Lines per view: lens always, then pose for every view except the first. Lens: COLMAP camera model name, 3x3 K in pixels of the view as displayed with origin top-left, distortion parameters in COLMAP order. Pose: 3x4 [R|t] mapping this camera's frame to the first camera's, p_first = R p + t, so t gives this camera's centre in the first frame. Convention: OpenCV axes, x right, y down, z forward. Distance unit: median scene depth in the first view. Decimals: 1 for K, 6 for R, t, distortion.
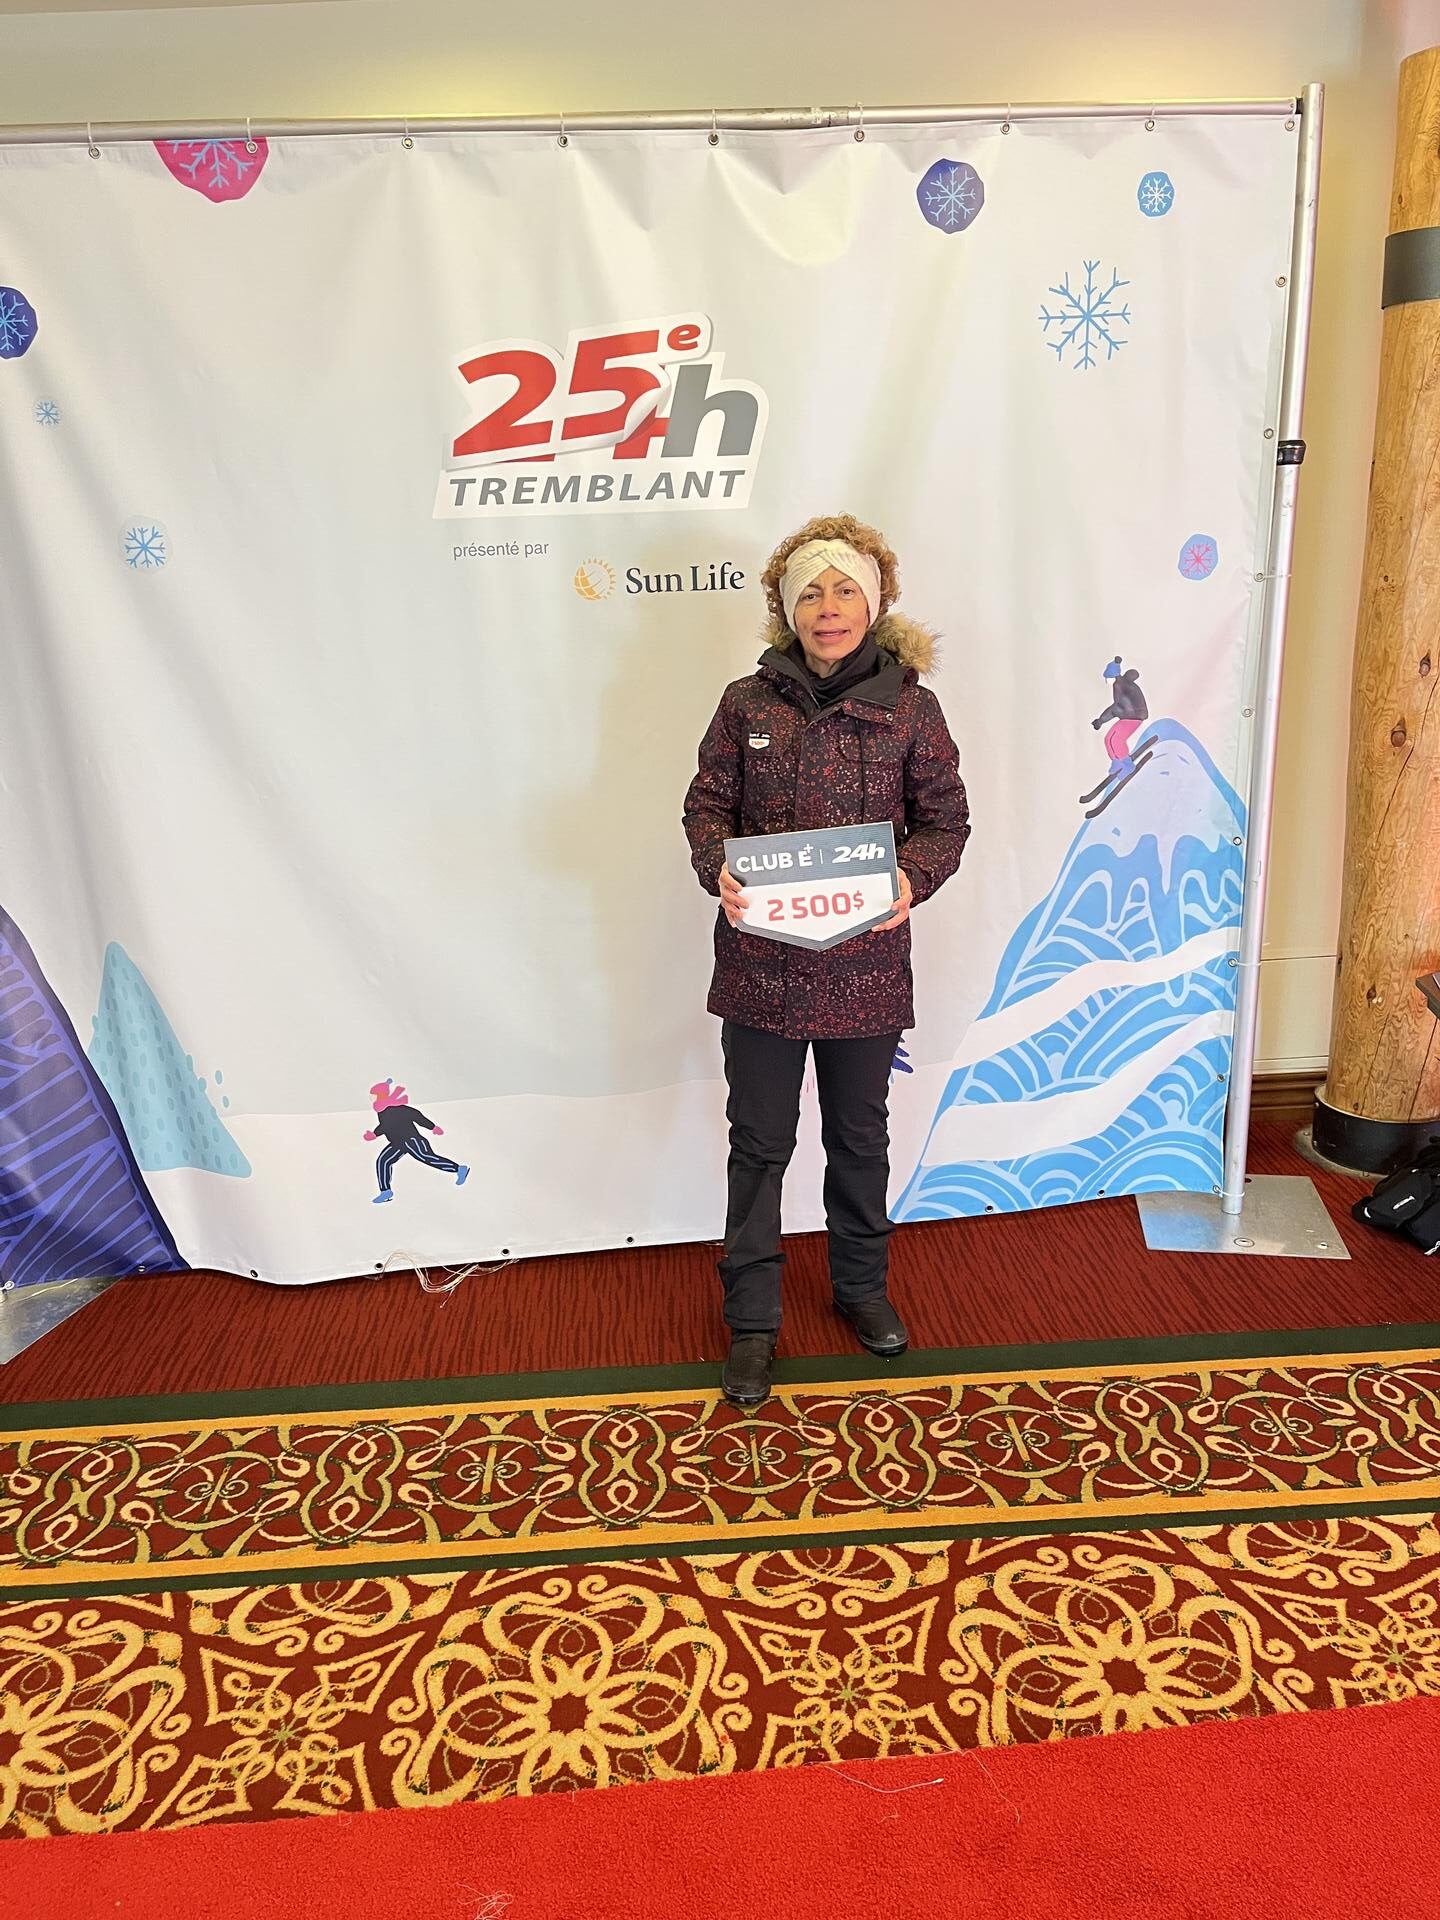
lens RADIAL K [[1464.2, 0, 711.9], [0, 1464.2, 956.7], [0, 0, 1]] dist [0.085586, -0.103864]
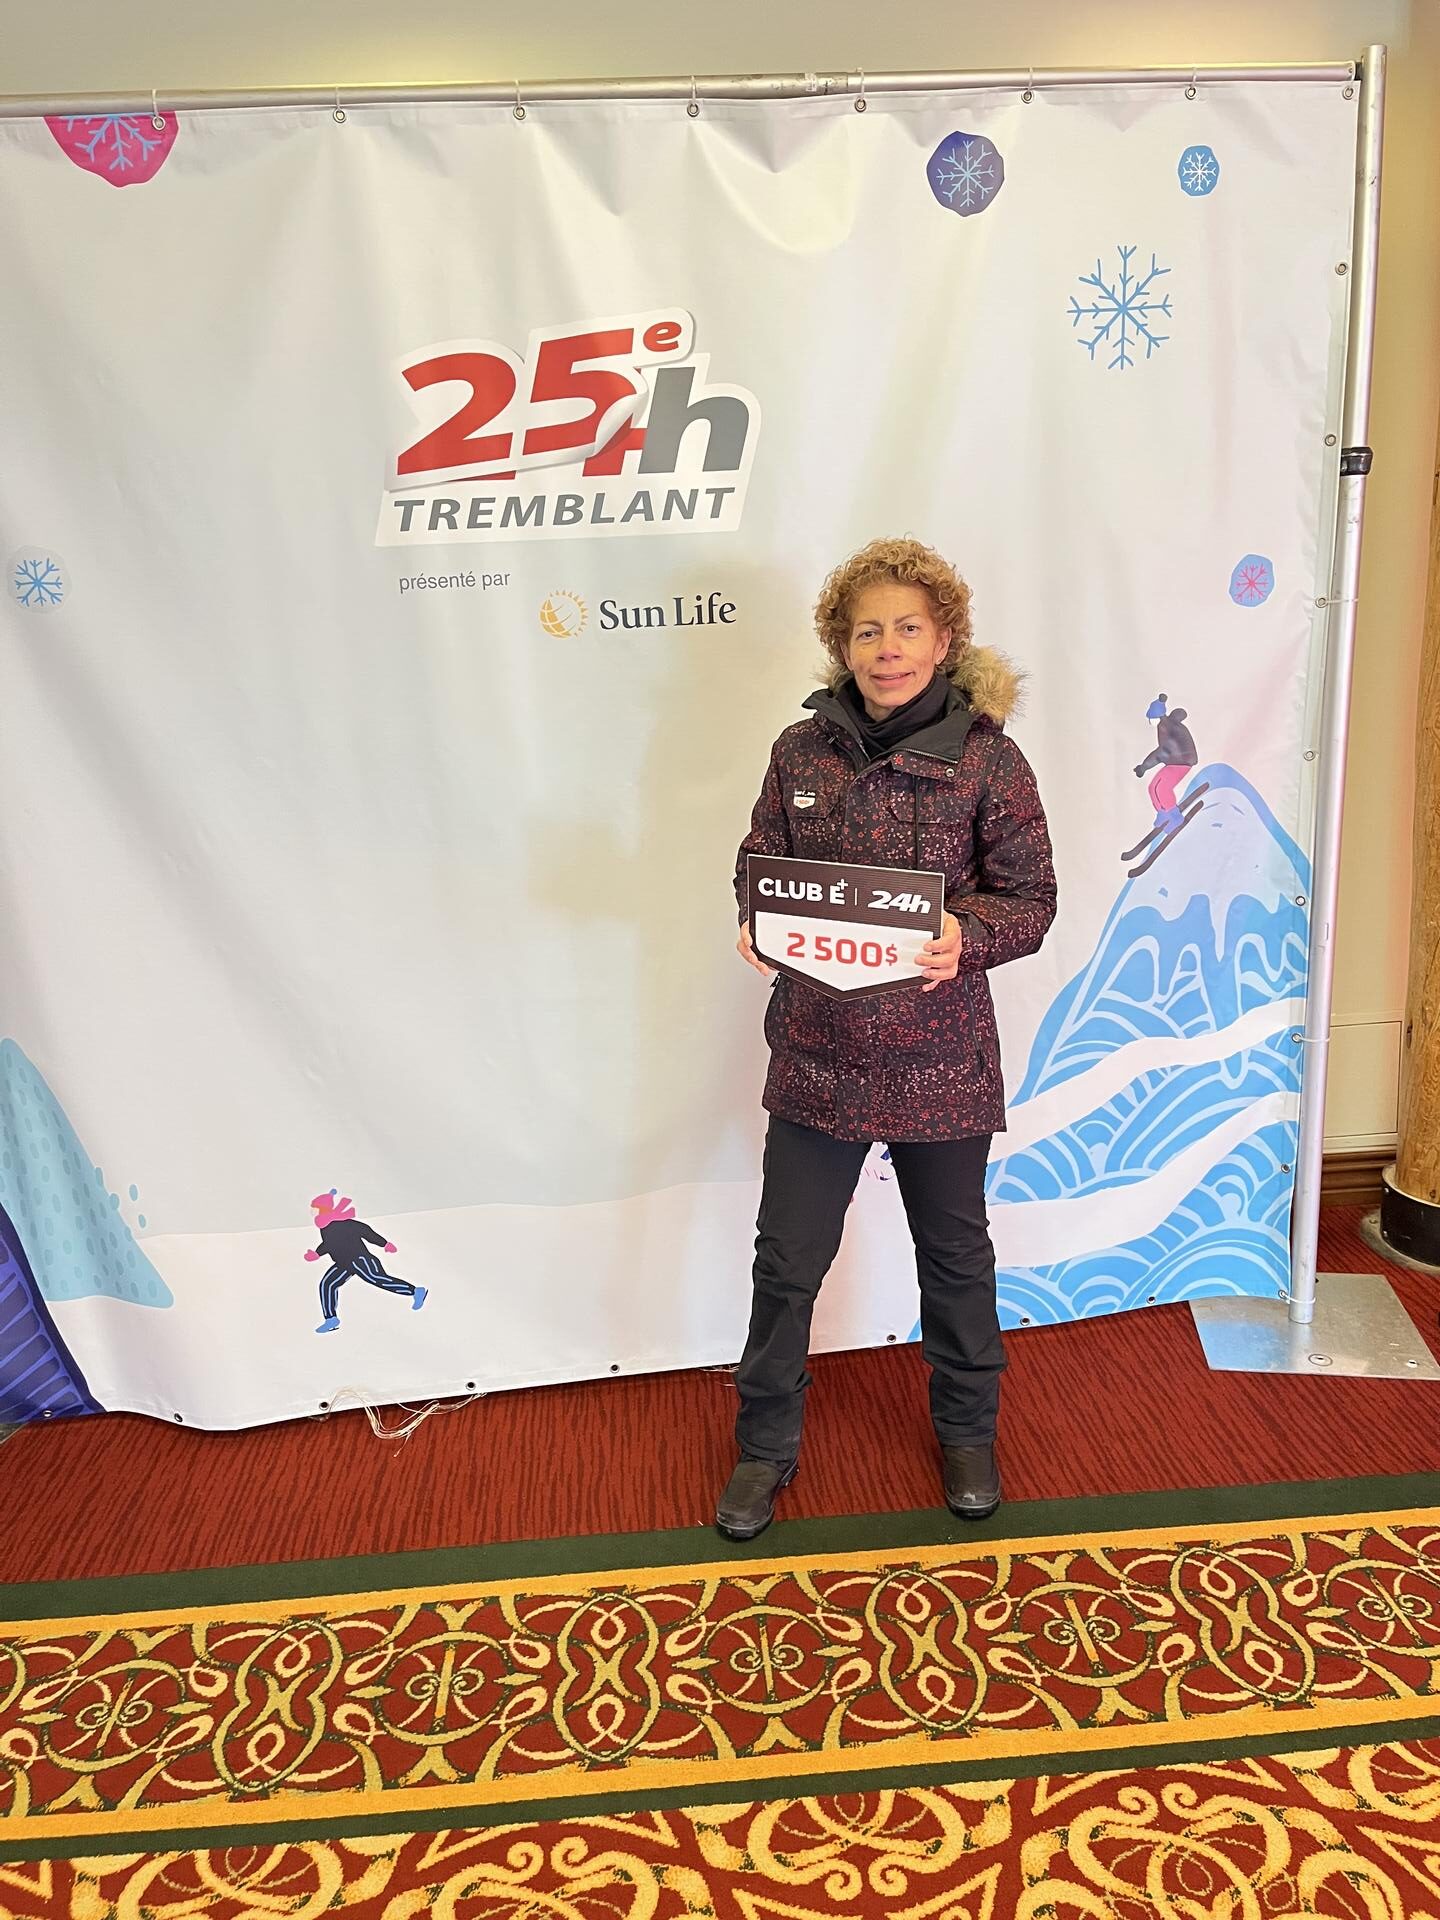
lens RADIAL K [[1452.7, 0, 715.8], [0, 1452.7, 941.3], [0, 0, 1]] dist [0.107288, -0.146556]
pose [[0.999828, -0.014626, 0.011374, -0.002638], [0.015004, 0.999311, -0.033953, -0.034910], [-0.010870, 0.034117, 0.999359, 0.153813]]
